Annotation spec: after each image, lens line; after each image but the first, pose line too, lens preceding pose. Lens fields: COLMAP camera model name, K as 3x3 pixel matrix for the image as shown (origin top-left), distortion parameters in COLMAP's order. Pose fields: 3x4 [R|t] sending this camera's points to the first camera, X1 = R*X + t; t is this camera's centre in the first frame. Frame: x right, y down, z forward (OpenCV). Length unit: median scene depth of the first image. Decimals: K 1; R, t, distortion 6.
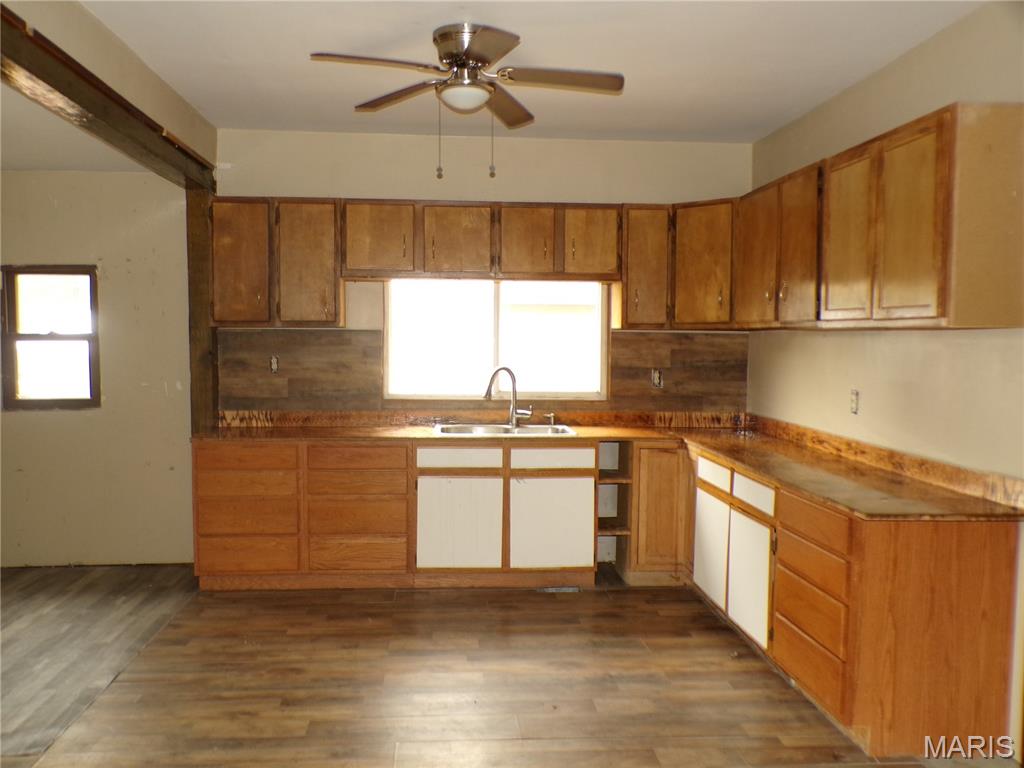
lens RADIAL K [[845.0, 0, 512.0], [0, 845.0, 384.0], [0, 0, 1]] dist [0.014495, 0.011252]
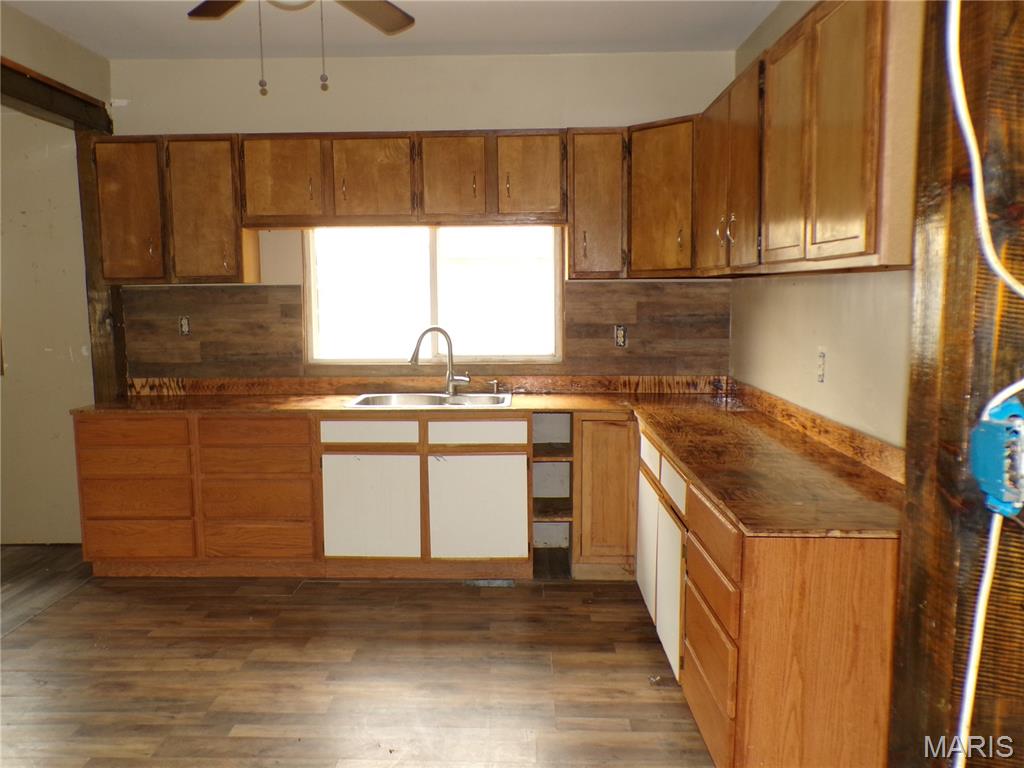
lens RADIAL K [[845.0, 0, 512.0], [0, 845.0, 384.0], [0, 0, 1]] dist [0.014495, 0.011252]
pose [[0.993516, -0.004788, -0.113588, 0.176000], [0.011220, 0.998364, 0.056059, -0.008834], [0.113133, -0.056970, 0.991945, 0.154055]]
